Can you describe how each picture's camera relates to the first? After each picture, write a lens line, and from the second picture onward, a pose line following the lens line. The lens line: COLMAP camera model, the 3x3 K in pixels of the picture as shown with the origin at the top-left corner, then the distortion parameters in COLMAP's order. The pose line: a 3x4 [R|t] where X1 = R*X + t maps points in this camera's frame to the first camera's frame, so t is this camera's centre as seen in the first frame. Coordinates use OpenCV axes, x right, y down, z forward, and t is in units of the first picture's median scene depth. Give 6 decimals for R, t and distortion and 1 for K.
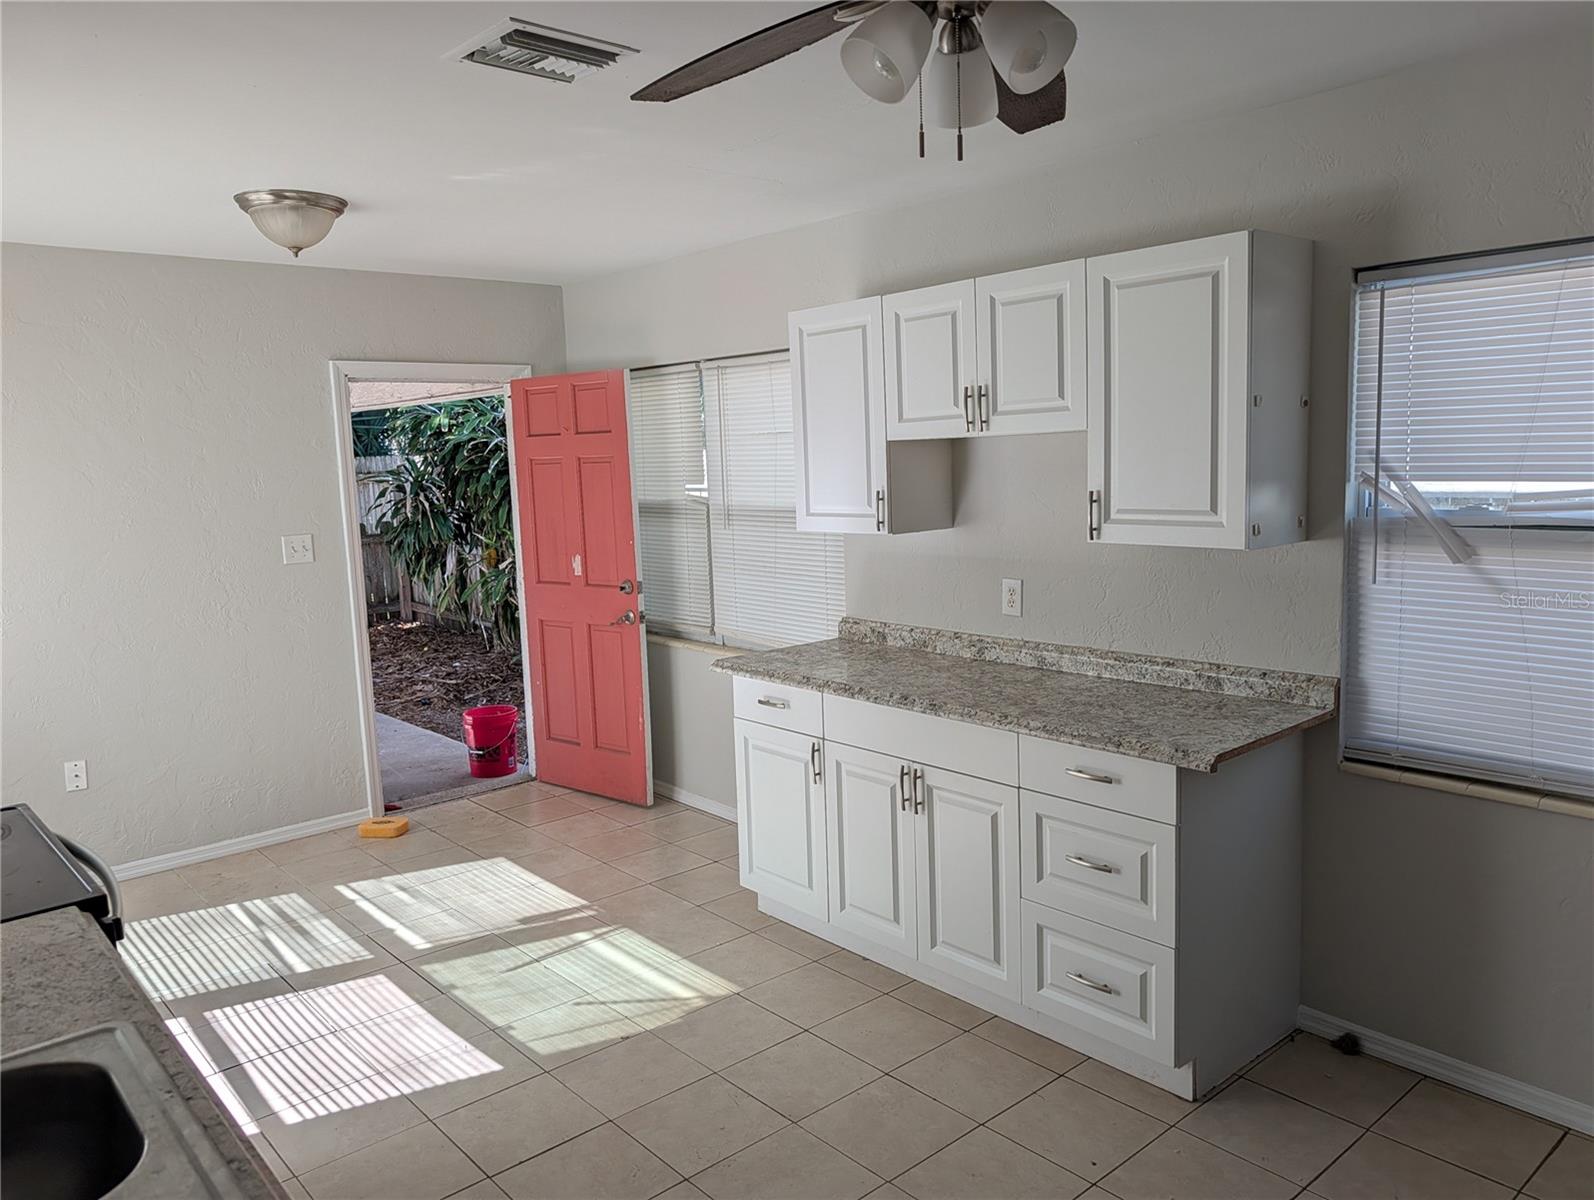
lens RADIAL K [[1151.8, 0, 797.1], [0, 1151.8, 600.0], [0, 0, 1]] dist [0.001584, 0.017104]
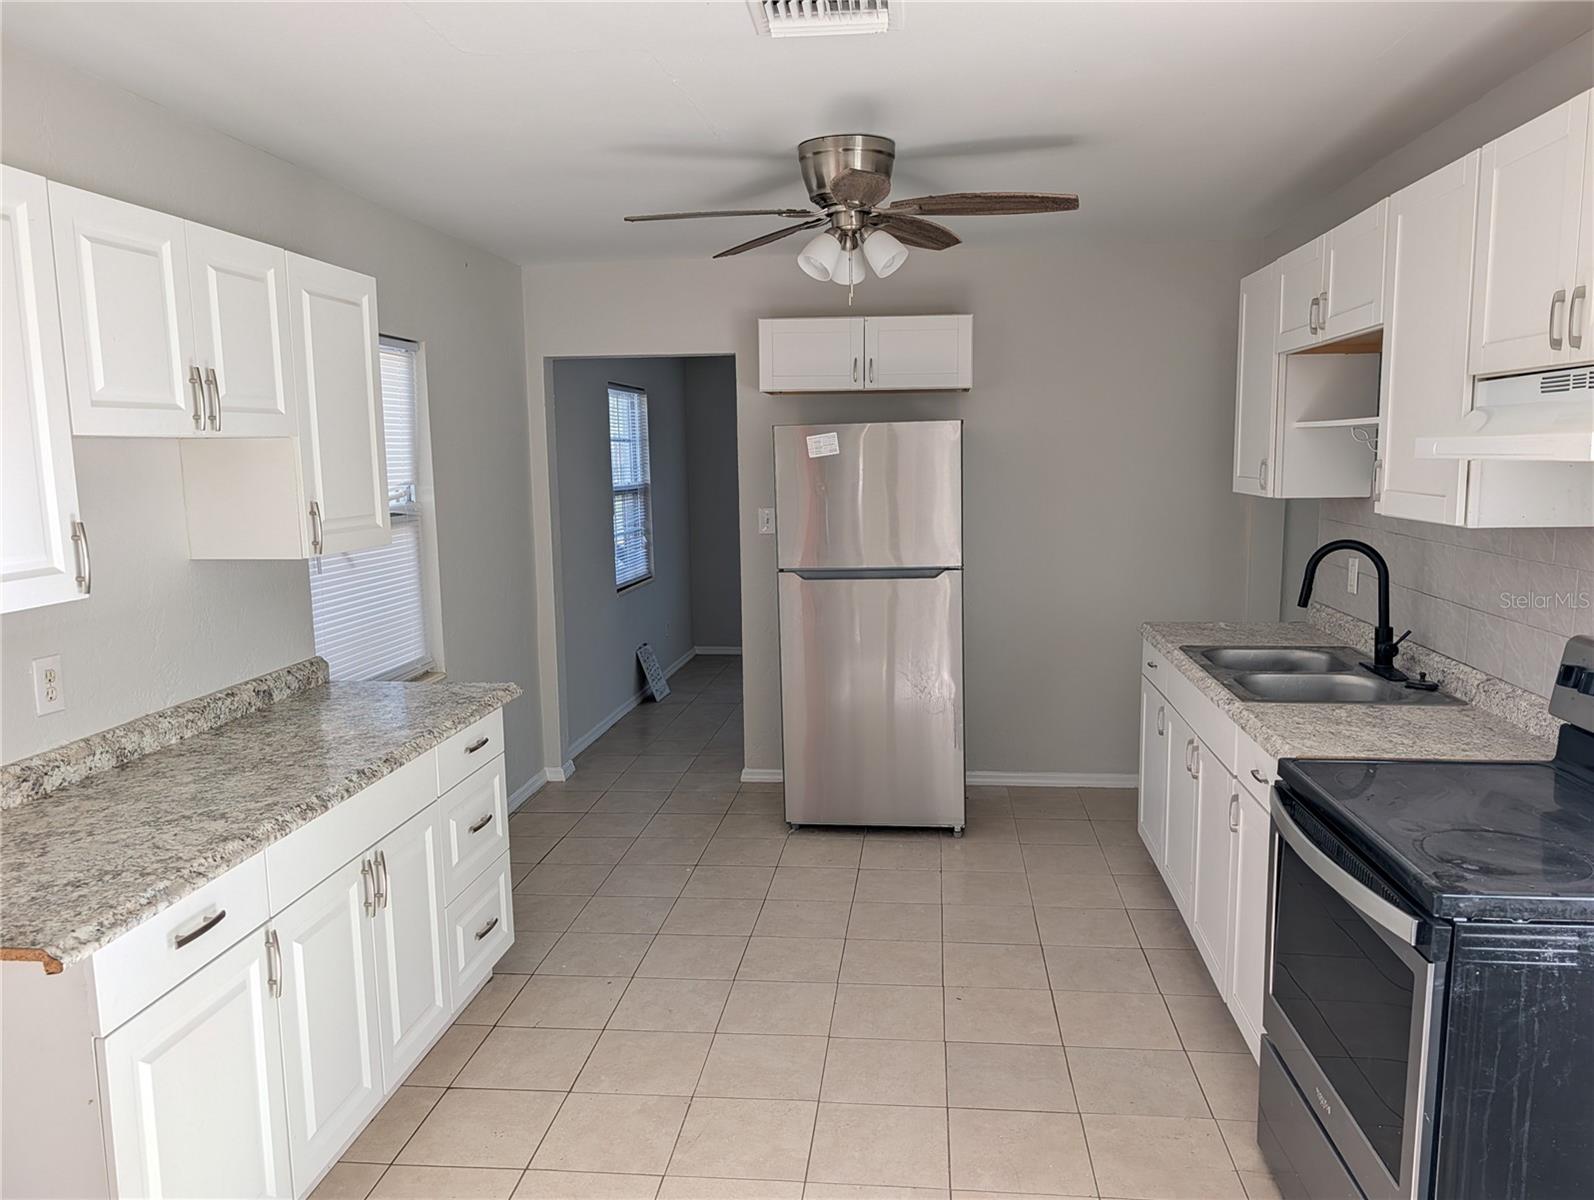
lens RADIAL K [[1151.8, 0, 799.6], [0, 1151.8, 601.4], [0, 0, 1]] dist [0.001584, 0.017104]
pose [[-0.673271, -0.059160, 0.737025, -0.630006], [0.126116, 0.972999, 0.193307, -0.132009], [-0.728561, 0.223099, -0.647631, 1.200207]]
